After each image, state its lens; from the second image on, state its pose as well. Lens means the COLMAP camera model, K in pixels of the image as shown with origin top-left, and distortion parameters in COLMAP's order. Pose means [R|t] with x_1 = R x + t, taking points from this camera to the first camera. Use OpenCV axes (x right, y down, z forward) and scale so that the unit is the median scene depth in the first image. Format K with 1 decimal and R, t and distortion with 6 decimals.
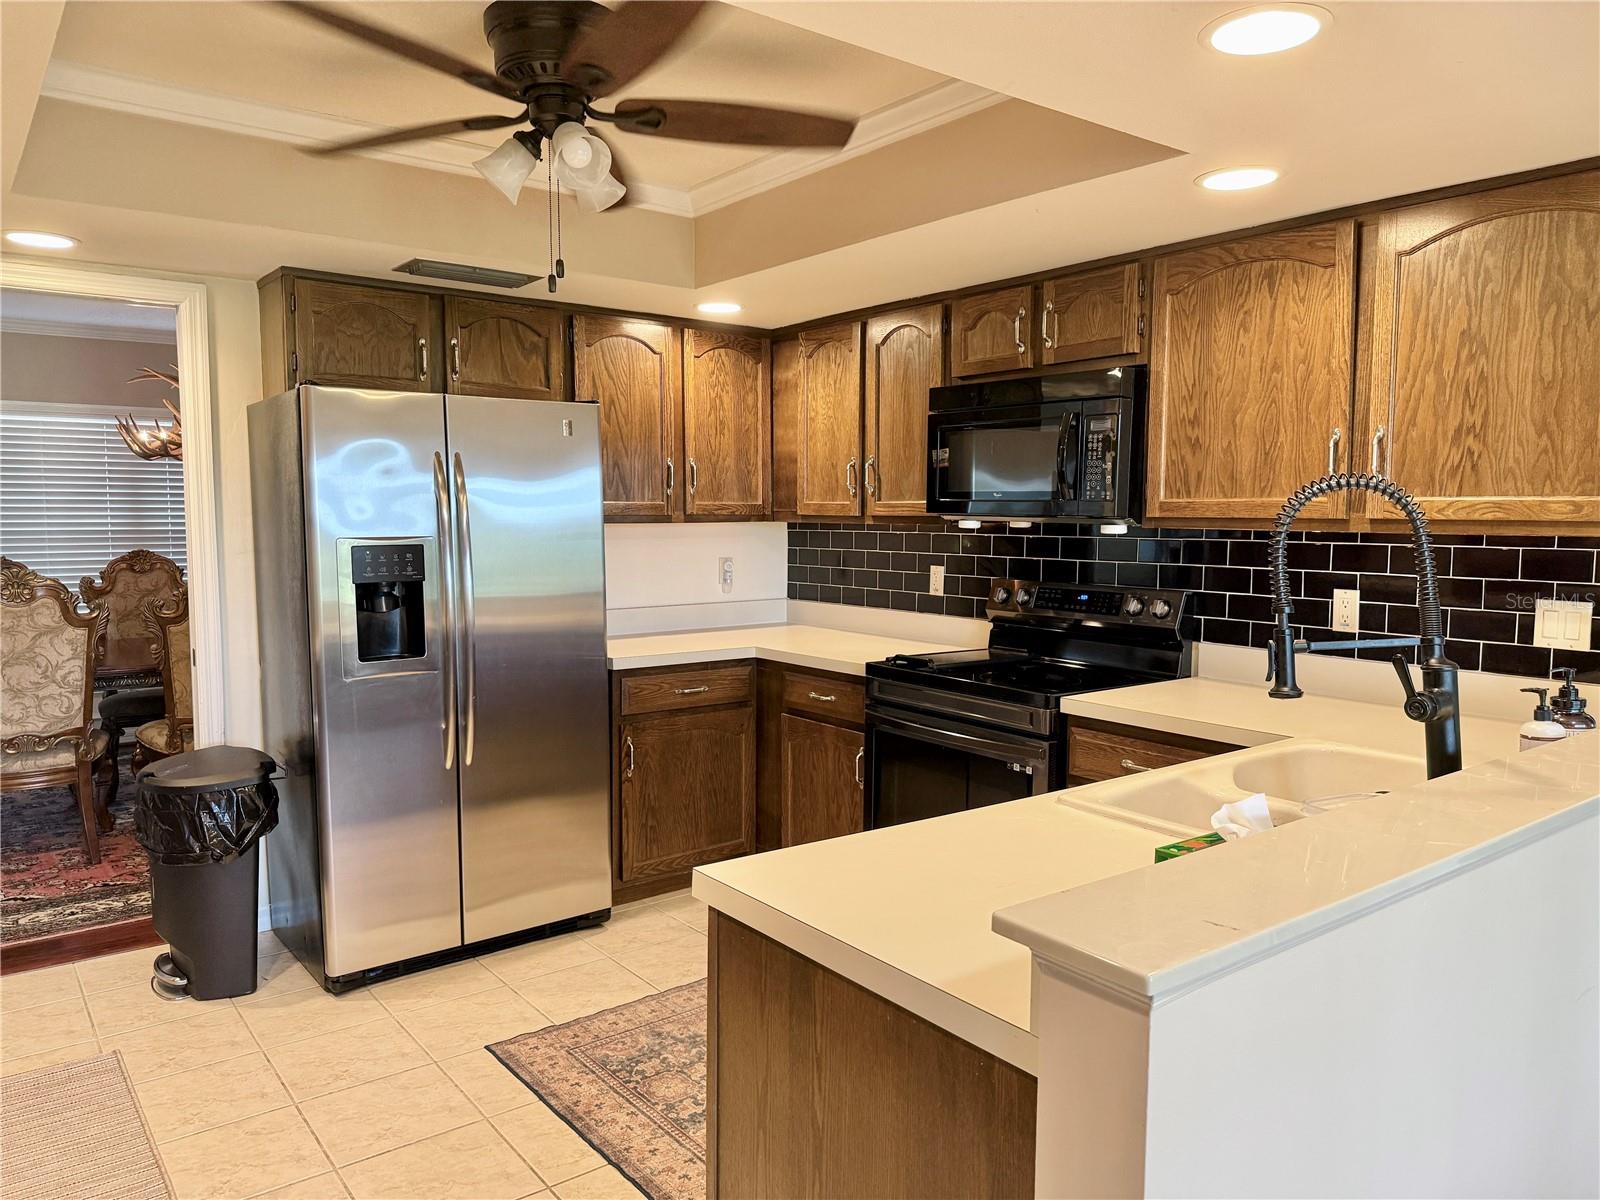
lens RADIAL K [[1120.8, 0, 800.7], [0, 1120.8, 608.6], [0, 0, 1]] dist [-0.023504, -0.015726]
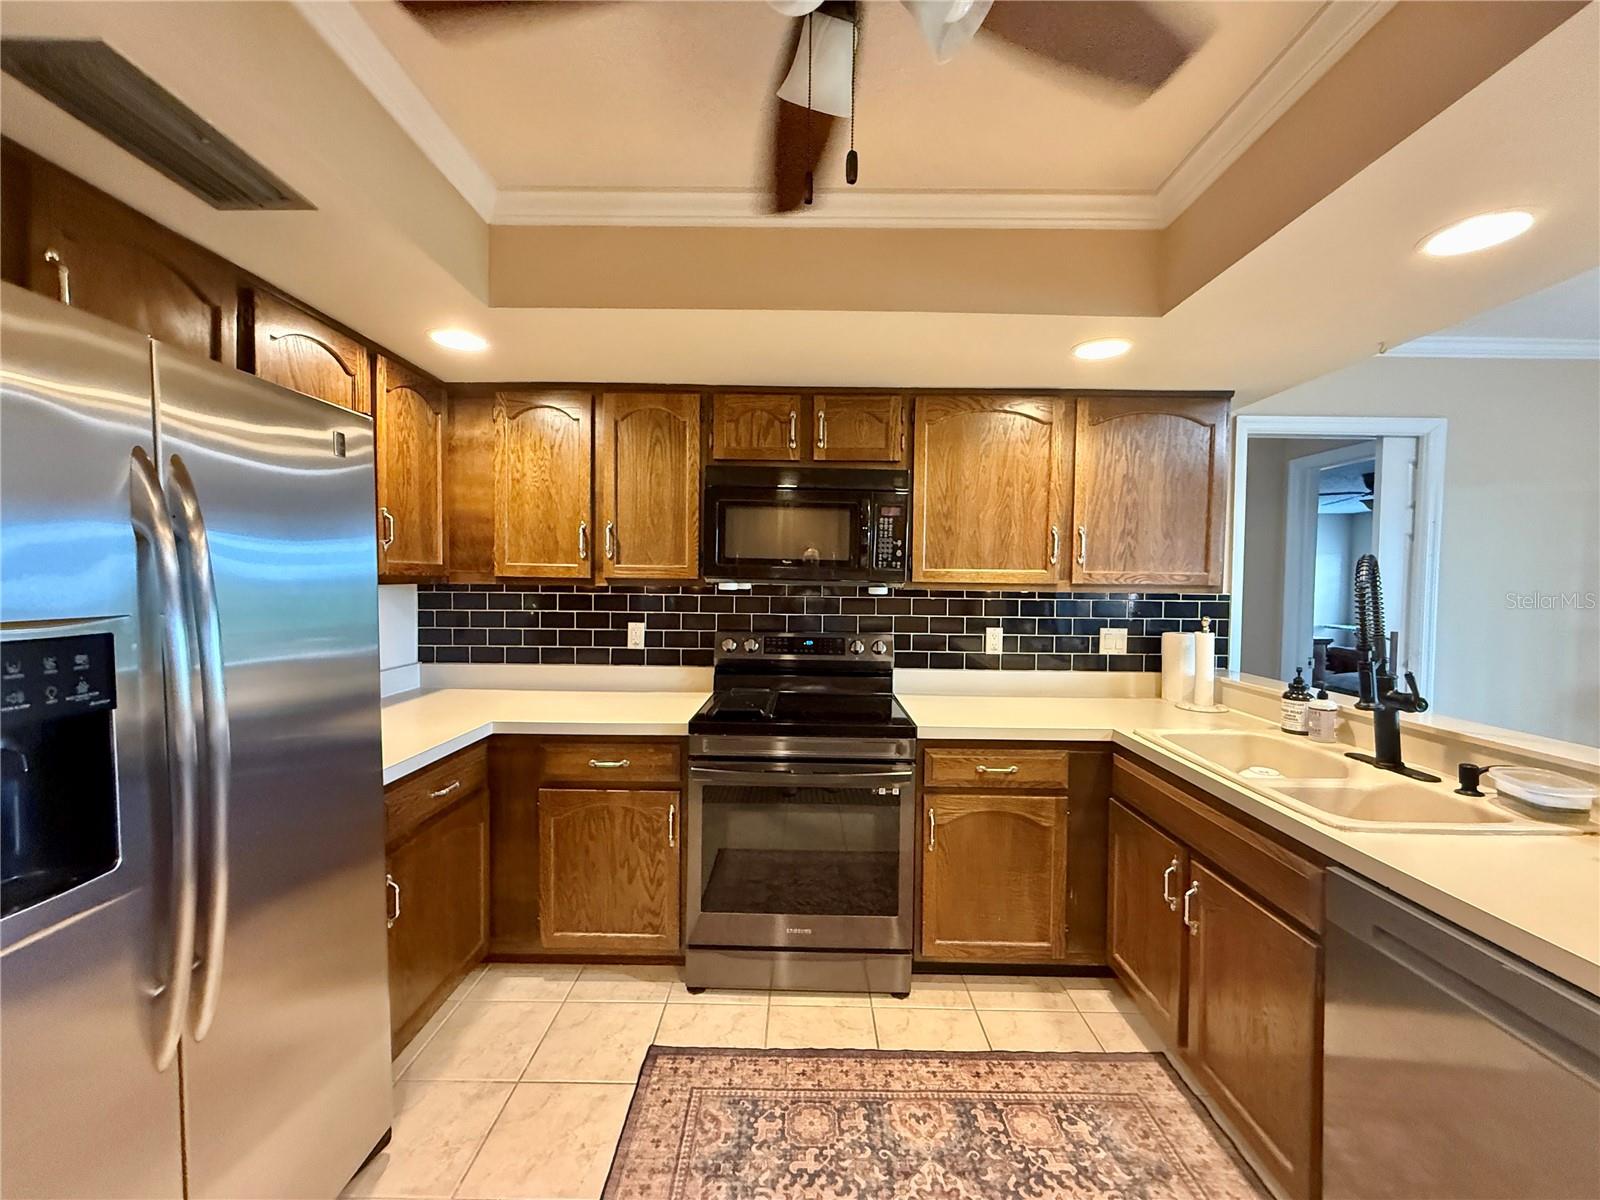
lens RADIAL K [[649.9, 0, 800.8], [0, 649.9, 589.1], [0, 0, 1]] dist [0.003902, -0.000210]
pose [[0.609558, -0.005615, 0.792721, -0.364076], [0.057004, 0.997697, -0.036766, -0.046907], [-0.790689, 0.067599, 0.608474, 0.566635]]
